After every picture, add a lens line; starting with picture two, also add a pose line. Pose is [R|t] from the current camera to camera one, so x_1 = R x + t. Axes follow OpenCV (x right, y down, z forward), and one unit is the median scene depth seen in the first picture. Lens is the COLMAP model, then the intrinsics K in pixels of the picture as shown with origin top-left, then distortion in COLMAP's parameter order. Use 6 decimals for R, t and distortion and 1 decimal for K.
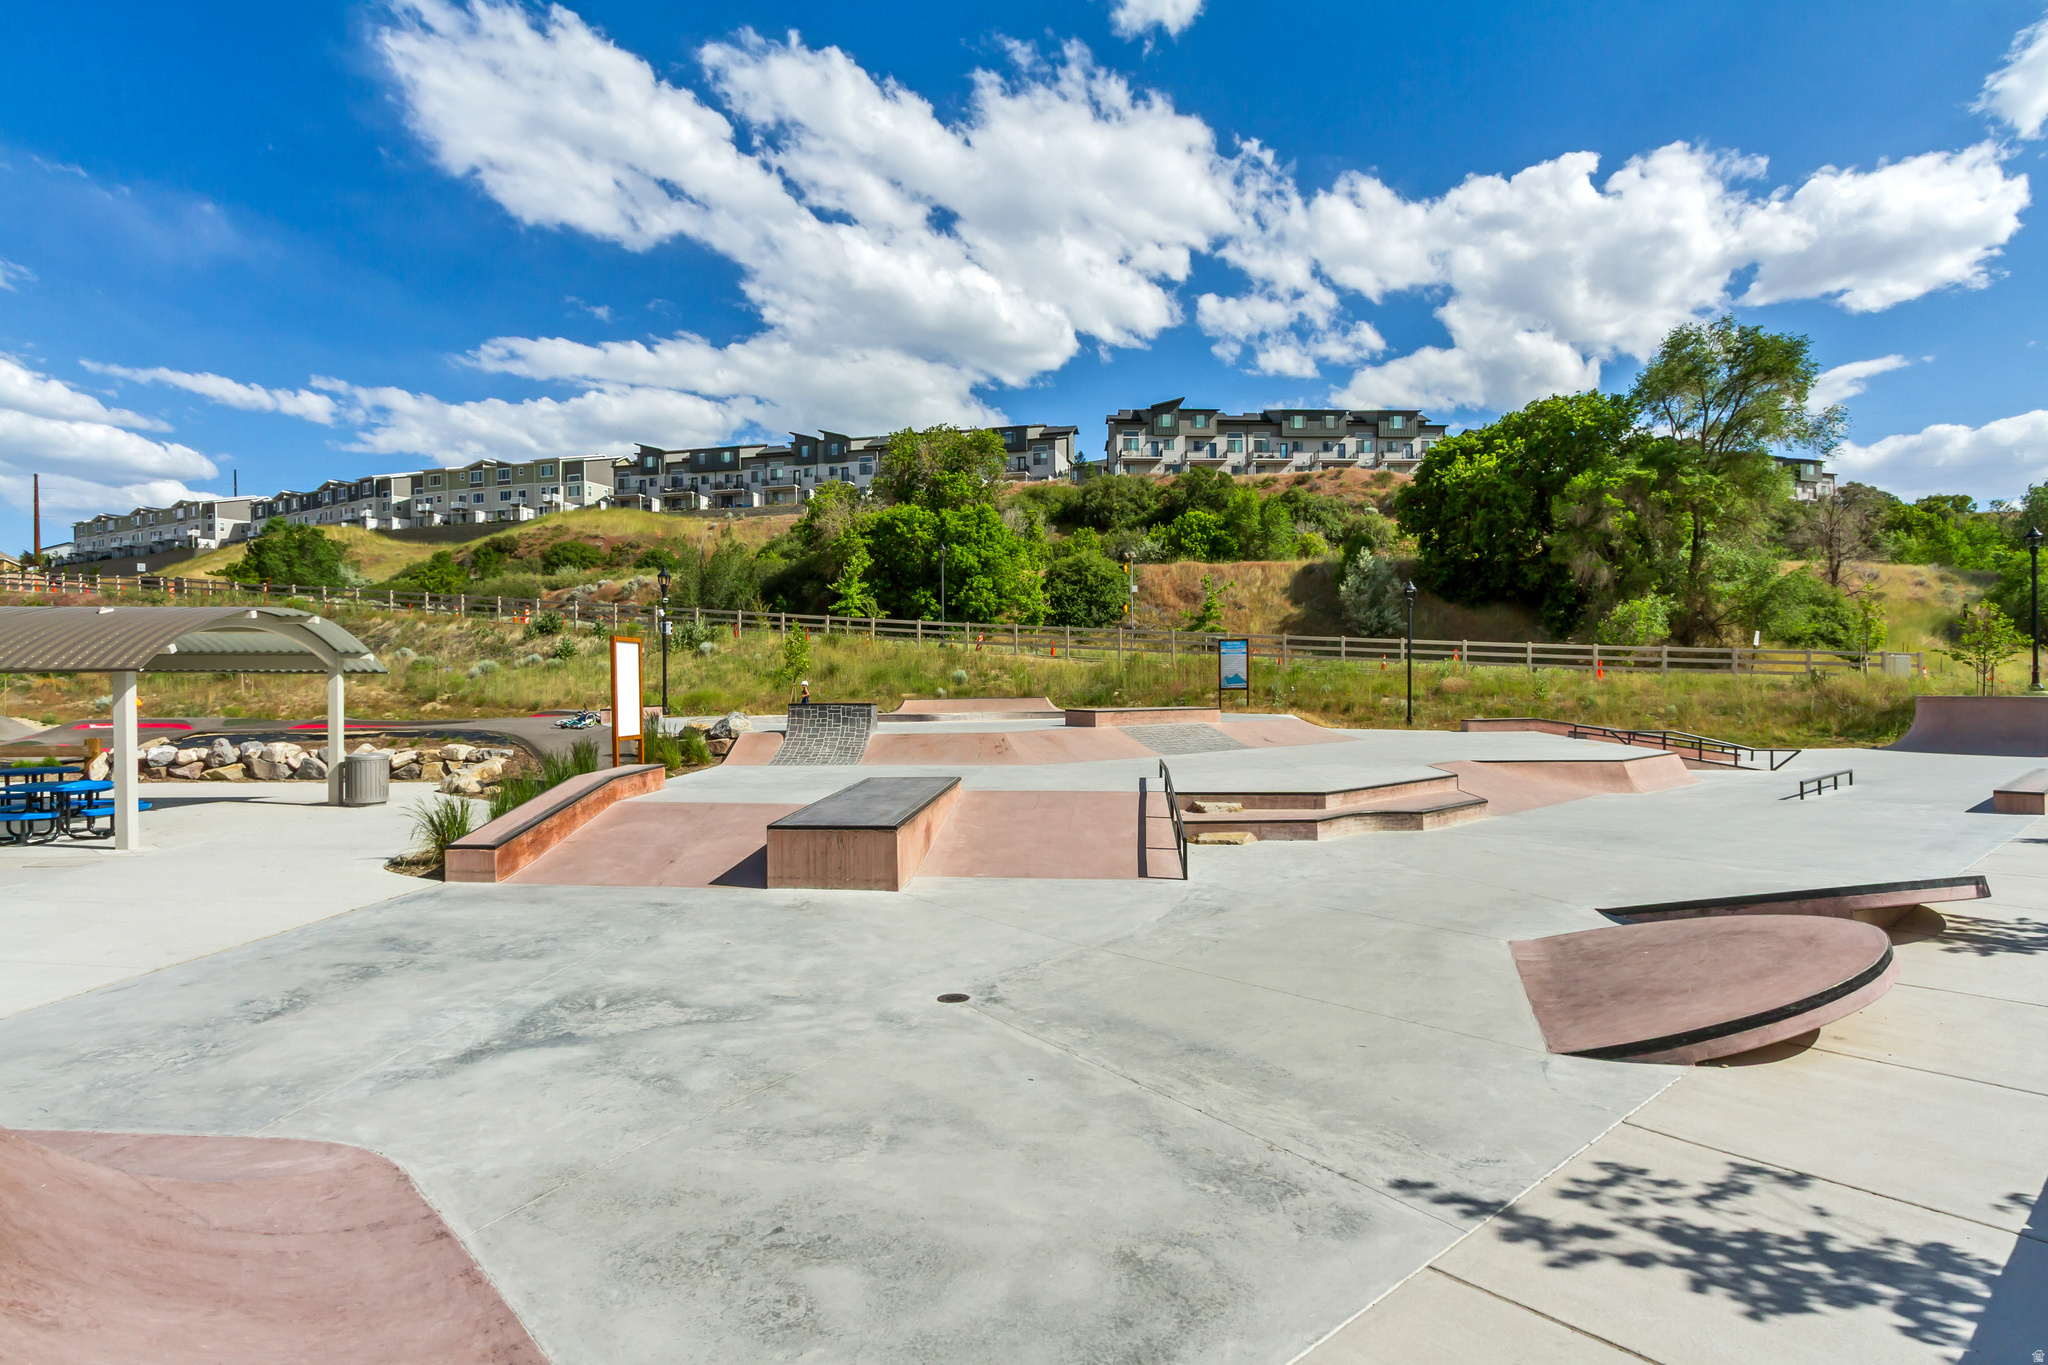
lens RADIAL K [[1083.9, 0, 1023.4], [0, 1083.9, 693.4], [0, 0, 1]] dist [-0.000455, -0.002148]
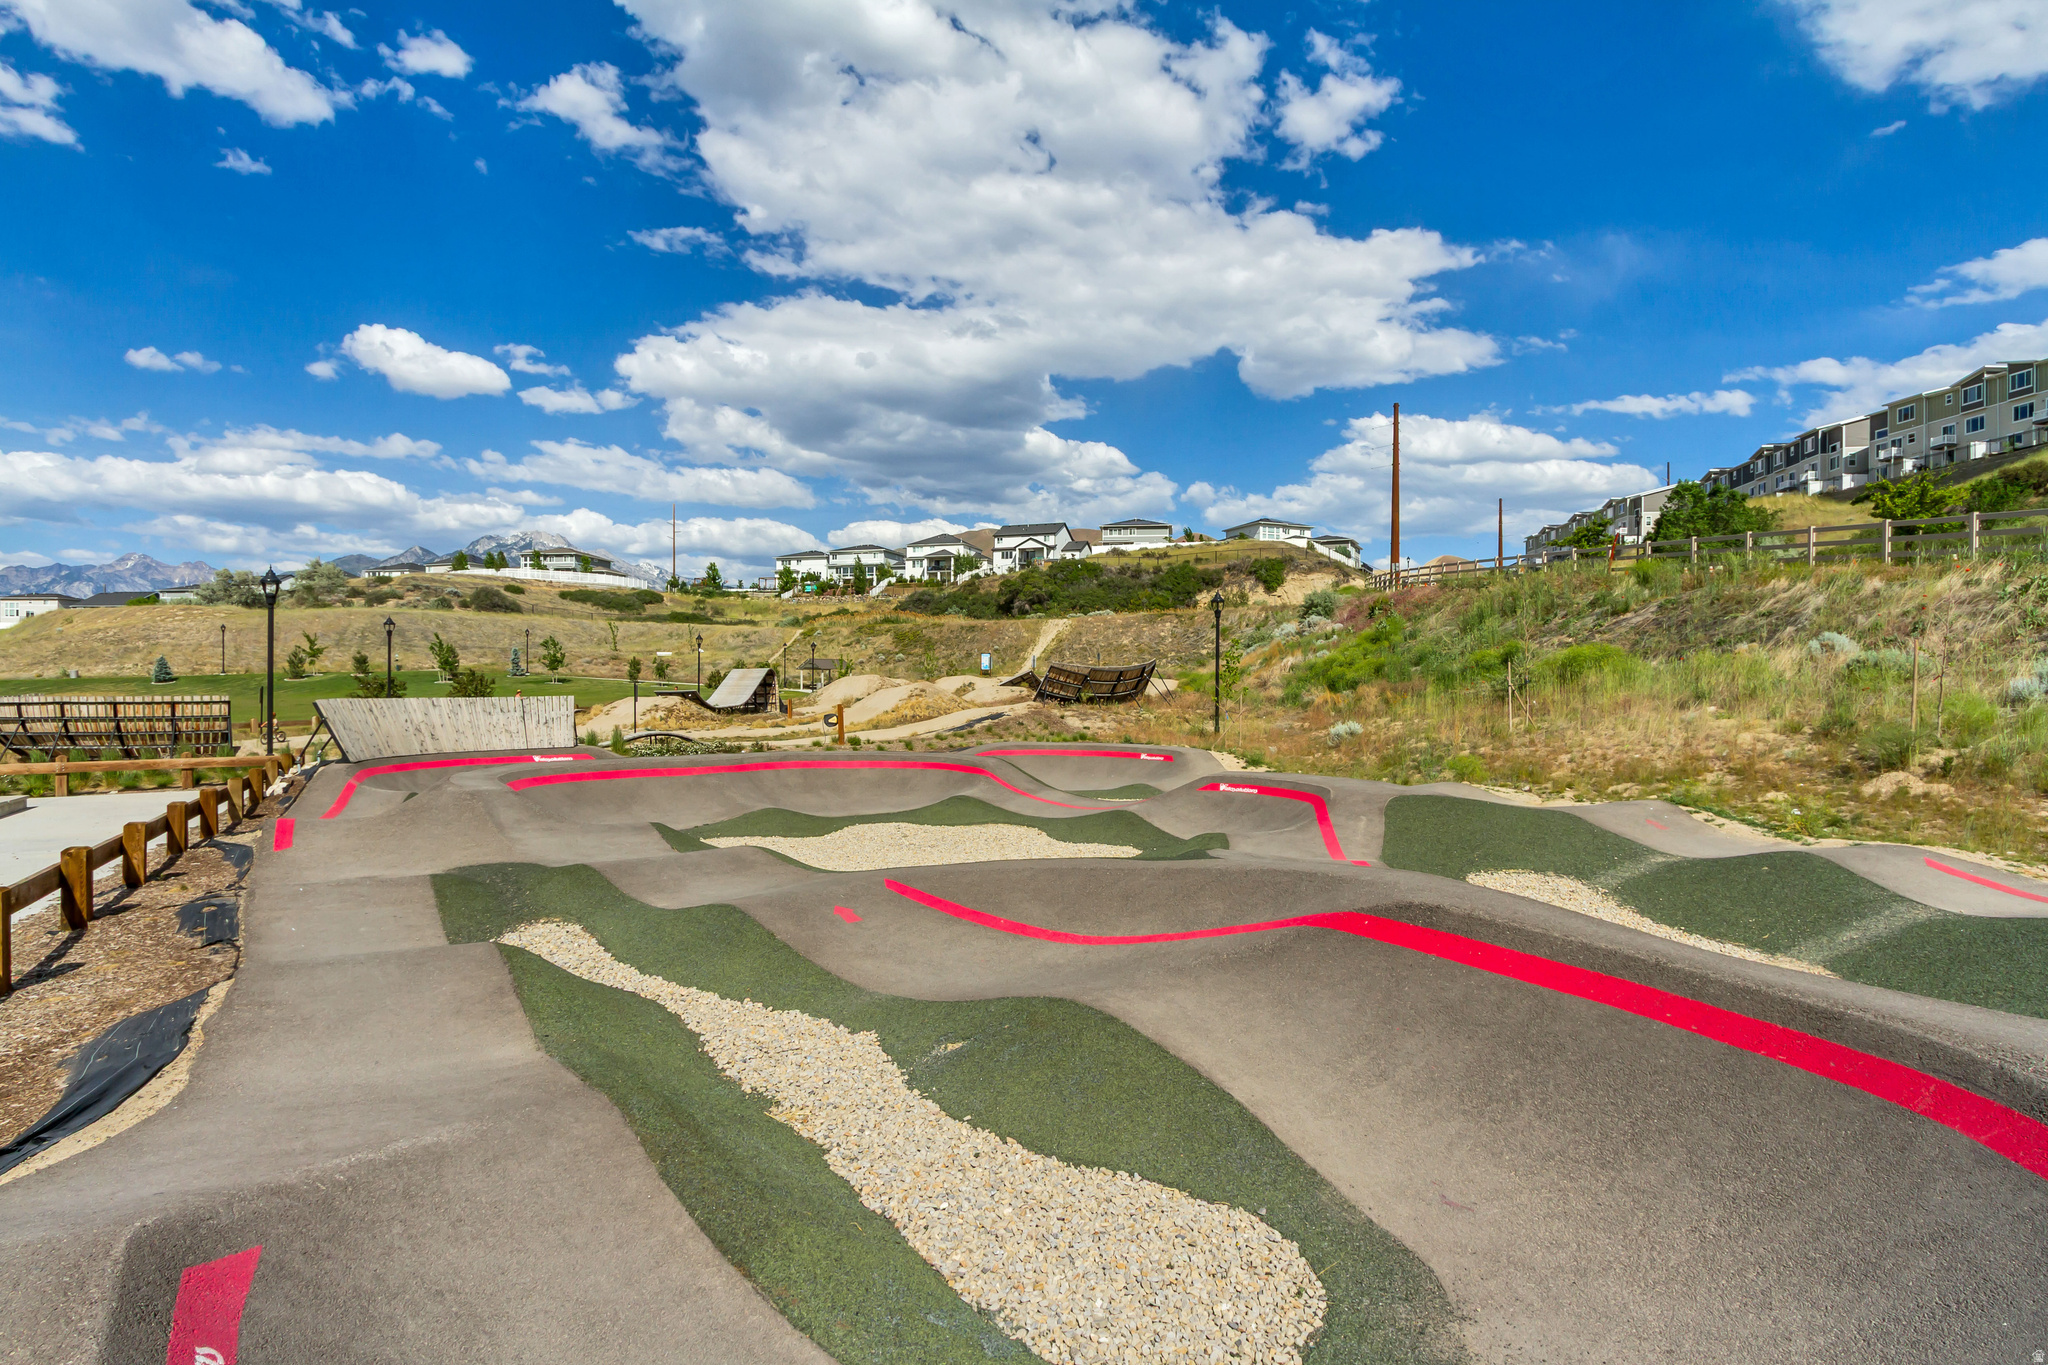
lens RADIAL K [[1083.9, 0, 1023.4], [0, 1083.9, 693.4], [0, 0, 1]] dist [-0.000455, -0.002148]
pose [[0.382088, 0.009448, -0.924078, -0.093818], [-0.009377, 0.999936, 0.006346, -0.005496], [0.924078, 0.006240, 0.382152, 0.171903]]
